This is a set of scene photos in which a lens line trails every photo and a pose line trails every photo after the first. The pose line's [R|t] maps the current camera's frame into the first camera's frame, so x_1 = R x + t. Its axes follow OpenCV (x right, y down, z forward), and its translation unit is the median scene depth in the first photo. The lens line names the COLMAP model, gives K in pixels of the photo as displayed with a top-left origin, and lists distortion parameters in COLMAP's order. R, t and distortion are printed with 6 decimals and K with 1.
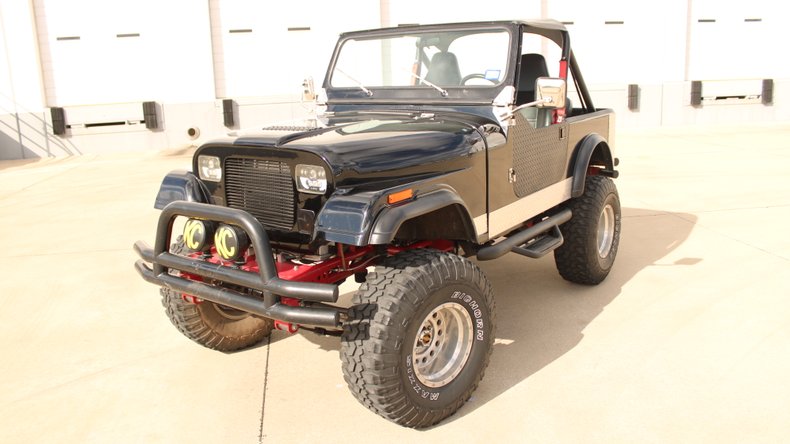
lens RADIAL K [[661.0, 0, 390.9], [0, 661.0, 220.0], [0, 0, 1]] dist [-0.166973, 0.157436]
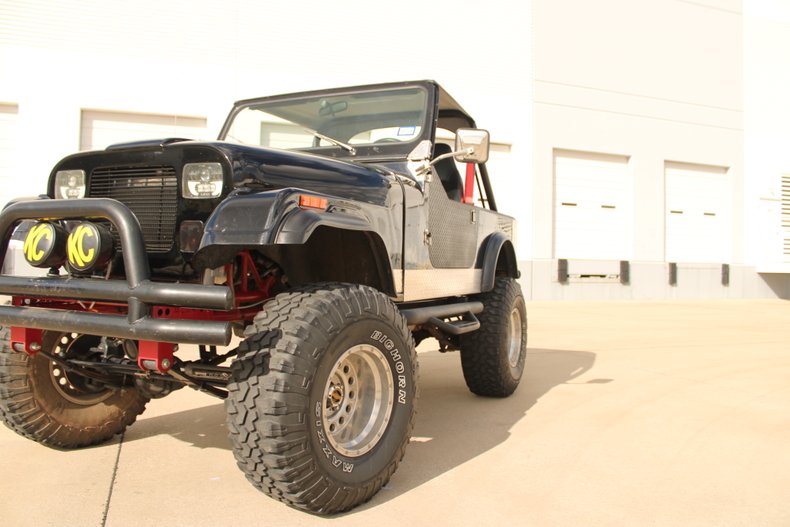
lens RADIAL K [[659.4, 0, 392.5], [0, 659.4, 258.2], [0, 0, 1]] dist [-0.166056, 0.153638]
pose [[0.978353, 0.054873, 0.199536, -0.044116], [-0.005848, 0.971151, -0.238394, 0.203526], [-0.206861, 0.232066, 0.950449, 0.207069]]
